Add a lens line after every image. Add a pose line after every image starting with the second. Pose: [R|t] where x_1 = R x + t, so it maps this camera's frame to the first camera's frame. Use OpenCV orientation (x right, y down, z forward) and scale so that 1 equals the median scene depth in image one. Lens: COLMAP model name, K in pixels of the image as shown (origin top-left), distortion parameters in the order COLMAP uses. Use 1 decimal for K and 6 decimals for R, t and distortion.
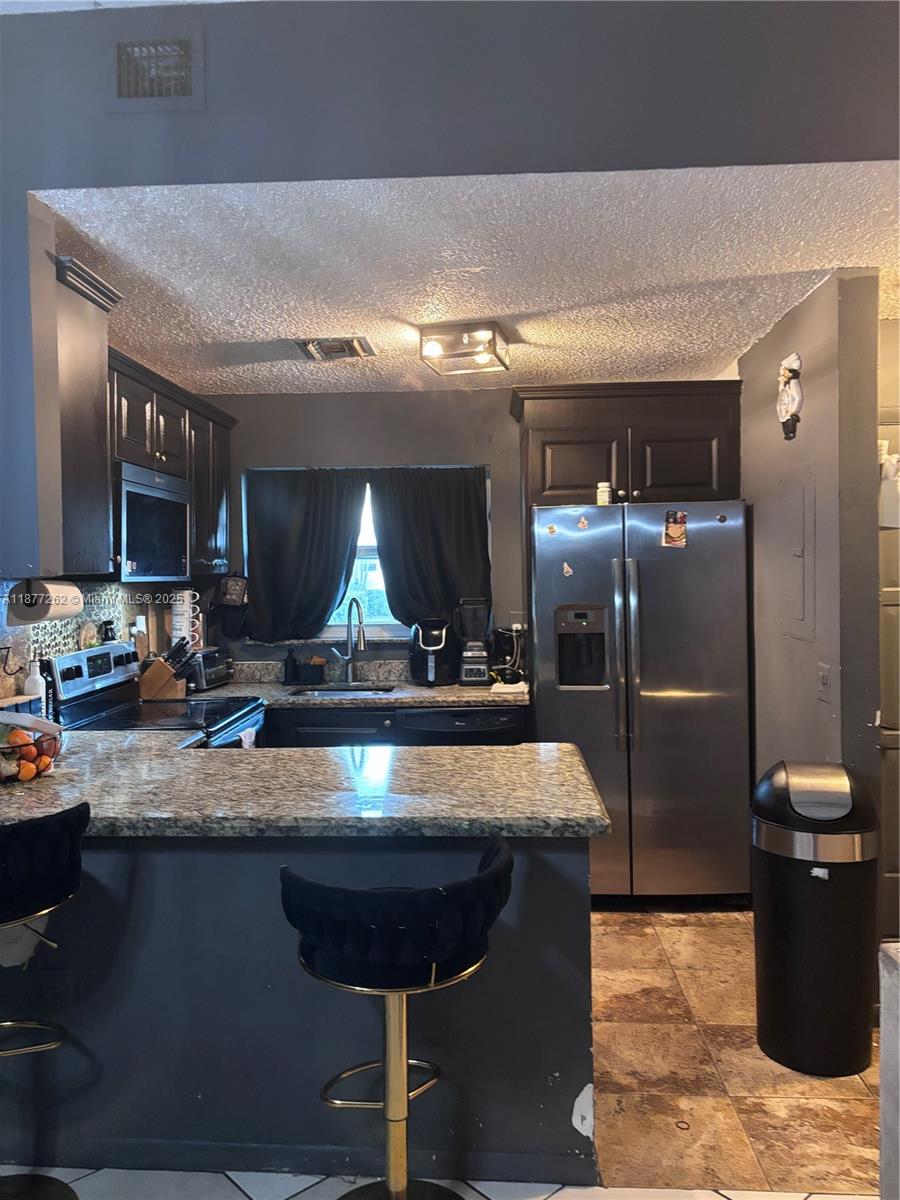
lens RADIAL K [[911.6, 0, 450.0], [0, 911.6, 600.0], [0, 0, 1]] dist [0.030529, -0.001522]
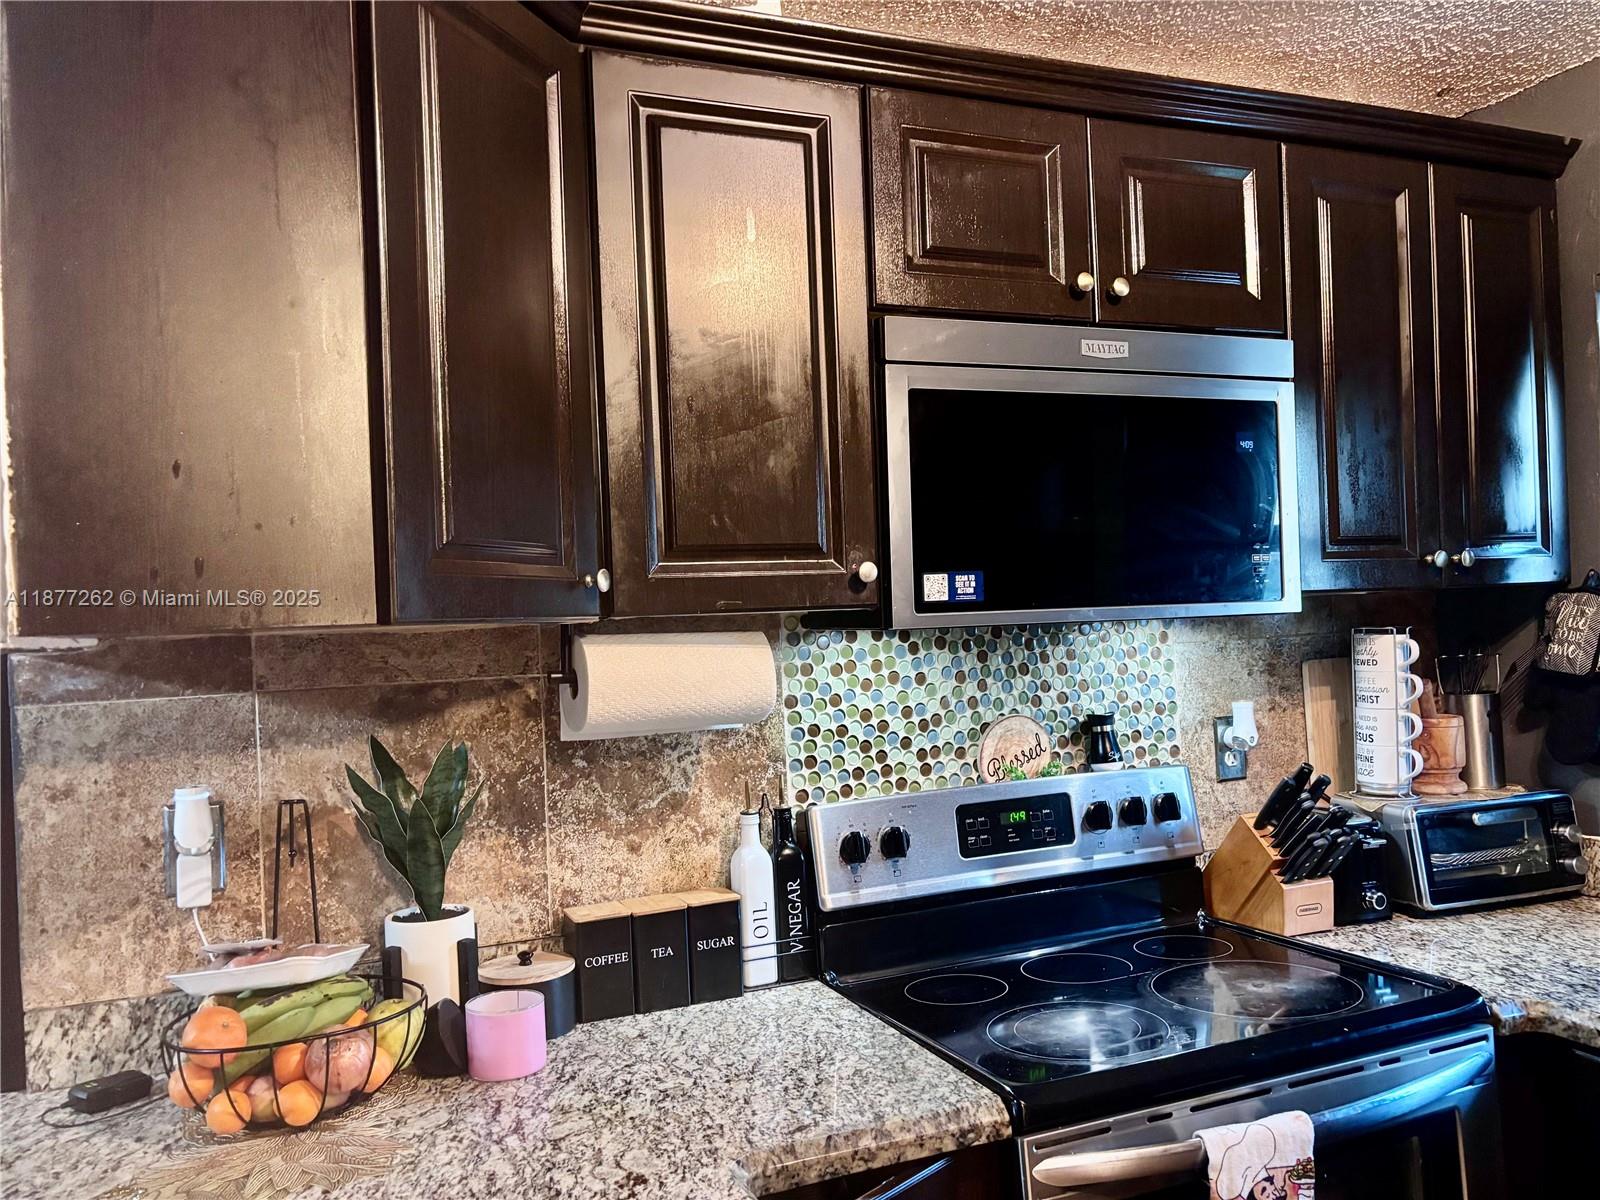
lens RADIAL K [[1215.4, 0, 800.0], [0, 1215.4, 600.0], [0, 0, 1]] dist [0.030529, -0.001522]
pose [[0.435373, -0.029336, -0.899772, 0.066633], [0.014277, 0.999568, -0.025681, -0.016566], [0.900137, -0.001665, 0.435604, 0.607339]]
